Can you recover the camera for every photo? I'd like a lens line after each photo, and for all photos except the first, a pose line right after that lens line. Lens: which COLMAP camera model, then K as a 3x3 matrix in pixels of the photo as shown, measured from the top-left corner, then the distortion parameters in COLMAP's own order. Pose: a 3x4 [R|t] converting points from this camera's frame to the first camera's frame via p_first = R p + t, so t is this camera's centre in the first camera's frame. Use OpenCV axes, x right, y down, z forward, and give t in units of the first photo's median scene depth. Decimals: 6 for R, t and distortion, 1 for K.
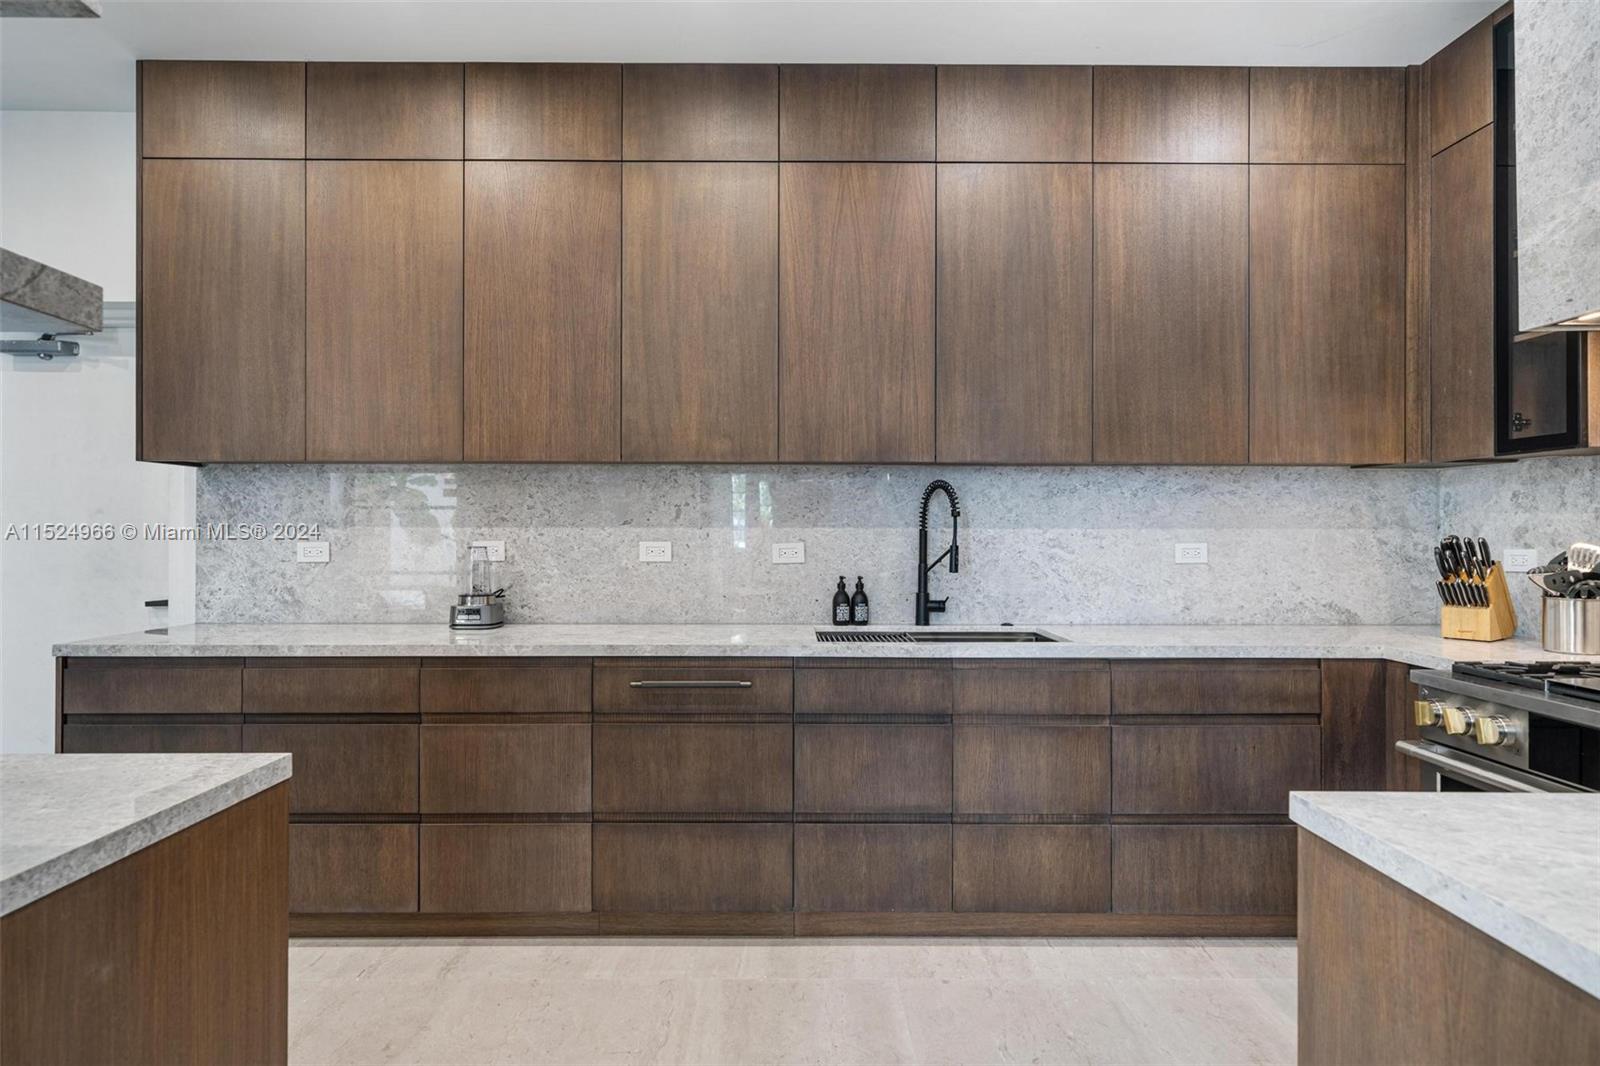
lens RADIAL K [[863.4, 0, 795.4], [0, 863.4, 529.4], [0, 0, 1]] dist [0.003895, 0.000594]
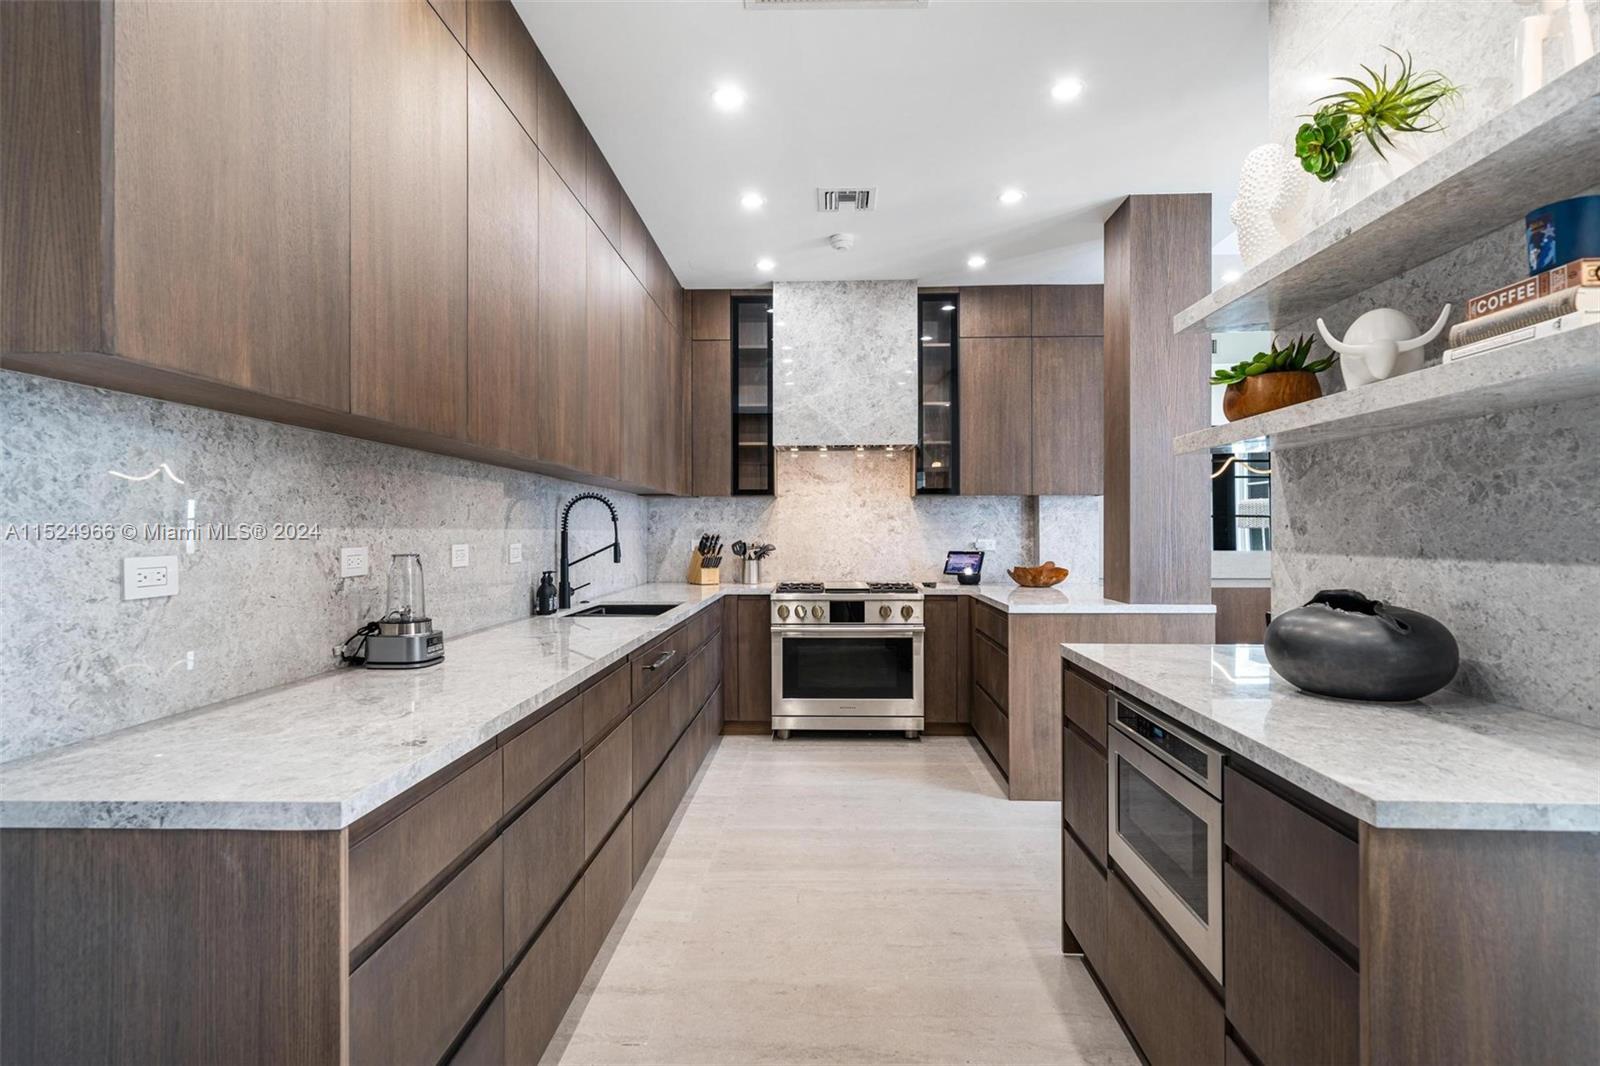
lens RADIAL K [[823.1, 0, 793.3], [0, 823.1, 534.5], [0, 0, 1]] dist [0.004865, 0.000909]
pose [[0.050164, -0.005280, 0.998727, -1.063131], [-0.000758, 0.999986, 0.005325, -0.000872], [-0.998741, -0.001024, 0.050159, 0.644596]]
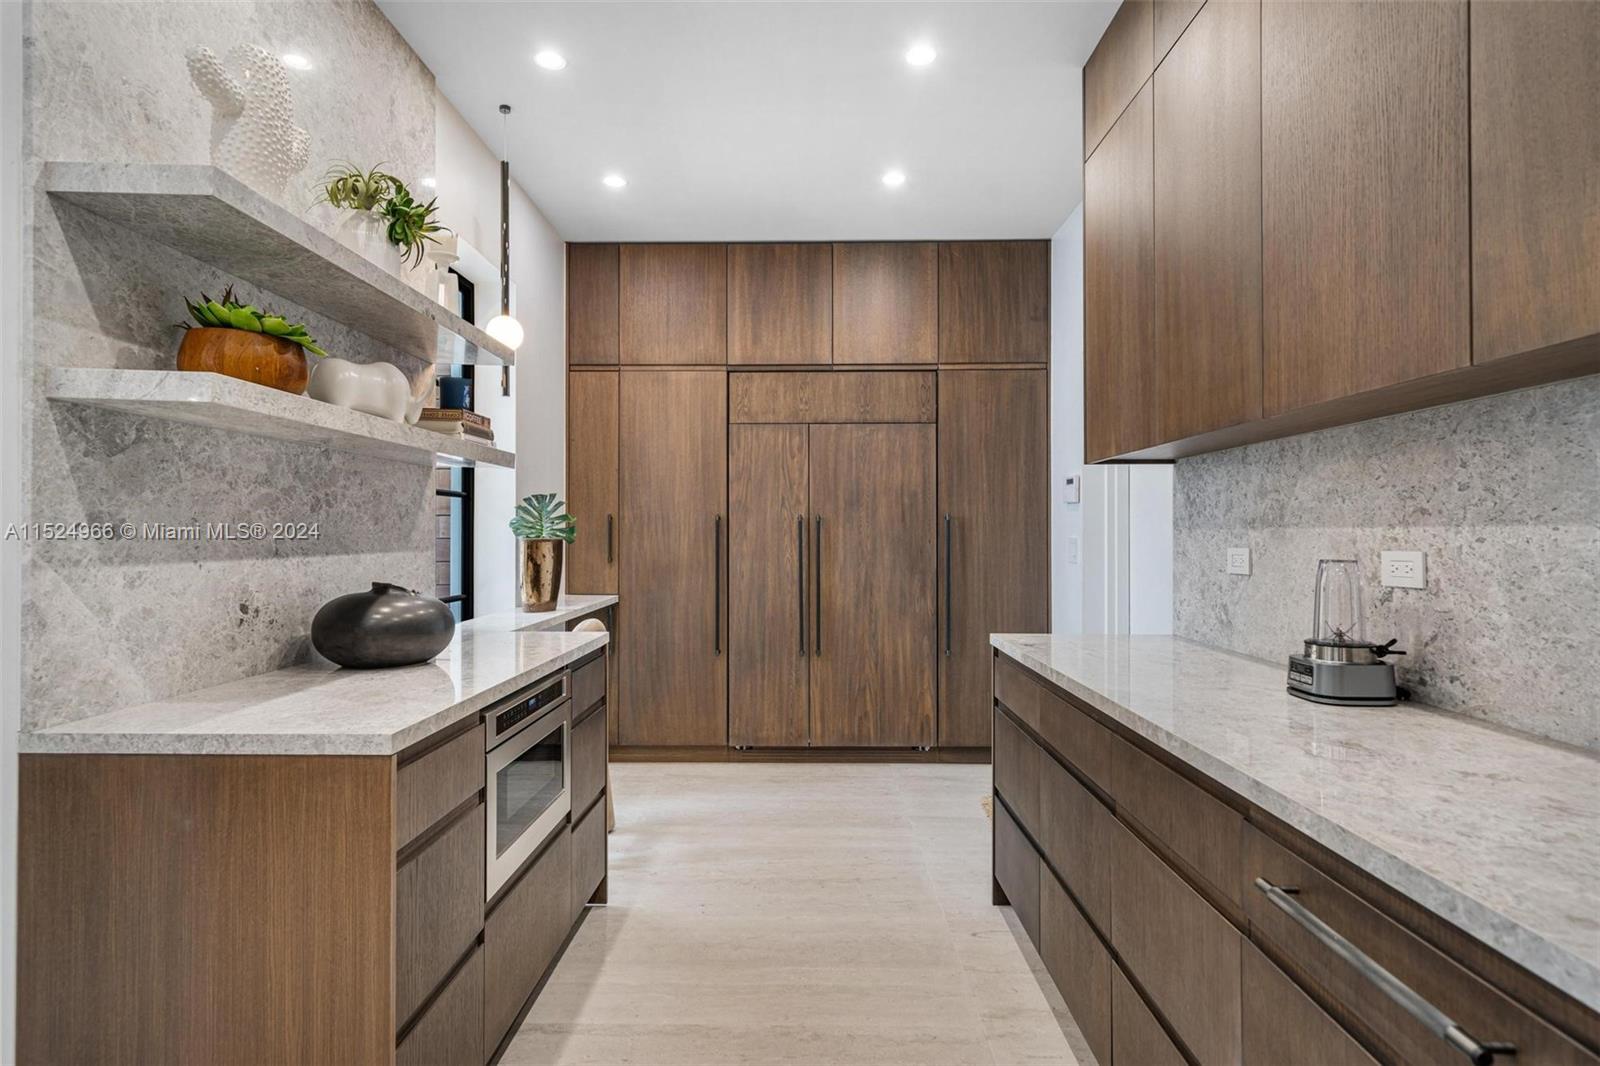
lens RADIAL K [[823.1, 0, 798.2], [0, 823.1, 527.2], [0, 0, 1]] dist [0.004865, 0.000909]
pose [[-0.021656, -0.009753, -0.999718, 0.198592], [0.003032, 0.999947, -0.009821, 0.002191], [0.999761, -0.003244, -0.021626, 0.655840]]
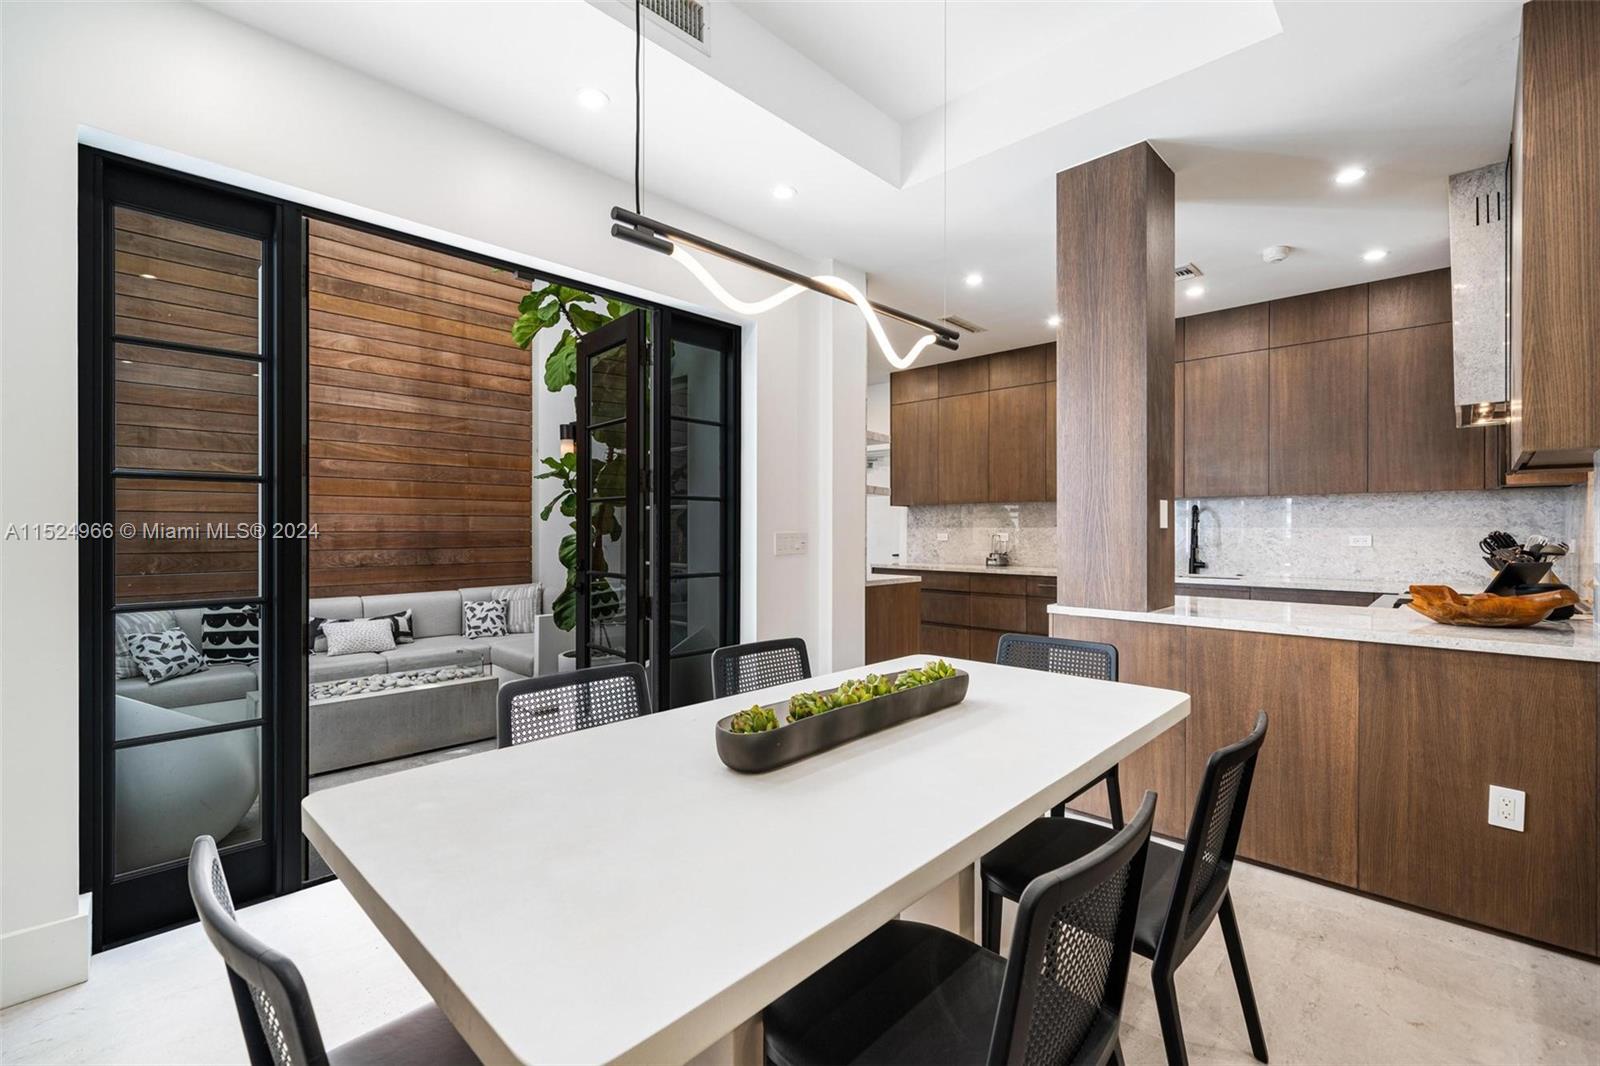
lens RADIAL K [[710.3, 0, 800.0], [0, 710.3, 529.1], [0, 0, 1]] dist [0.006145, -0.001740]
pose [[0.722446, -0.001062, -0.691427, 0.693916], [0.000790, 0.999999, -0.000711, 0.003173], [0.691427, -0.000032, 0.722446, -0.966899]]
